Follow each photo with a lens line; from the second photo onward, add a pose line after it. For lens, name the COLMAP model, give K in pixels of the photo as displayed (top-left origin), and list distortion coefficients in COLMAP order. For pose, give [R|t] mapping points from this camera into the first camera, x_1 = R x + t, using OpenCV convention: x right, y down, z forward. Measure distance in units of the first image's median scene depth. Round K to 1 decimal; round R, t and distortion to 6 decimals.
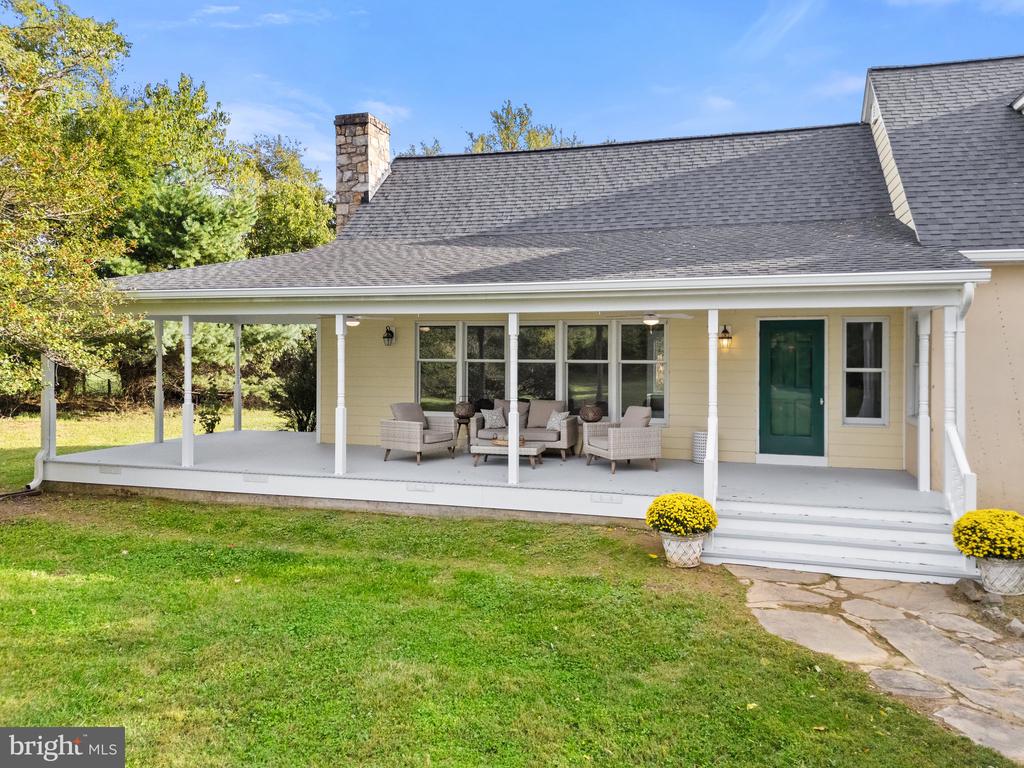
lens RADIAL K [[753.5, 0, 514.0], [0, 753.5, 347.6], [0, 0, 1]] dist [0.071123, -0.074537]
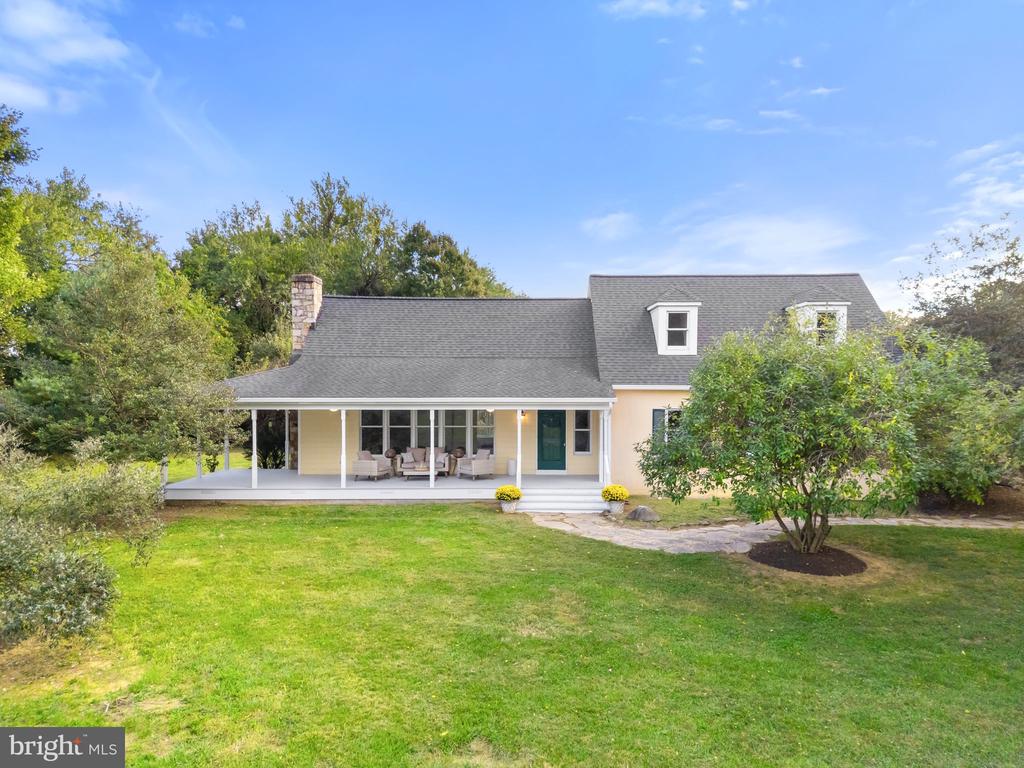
lens RADIAL K [[768.4, 0, 507.4], [0, 768.4, 386.0], [0, 0, 1]] dist [0.088519, -0.093261]
pose [[0.963674, -0.006446, 0.267004, -0.346859], [0.002879, 0.999901, 0.013747, -0.131005], [-0.267066, -0.012479, 0.963597, -1.096247]]
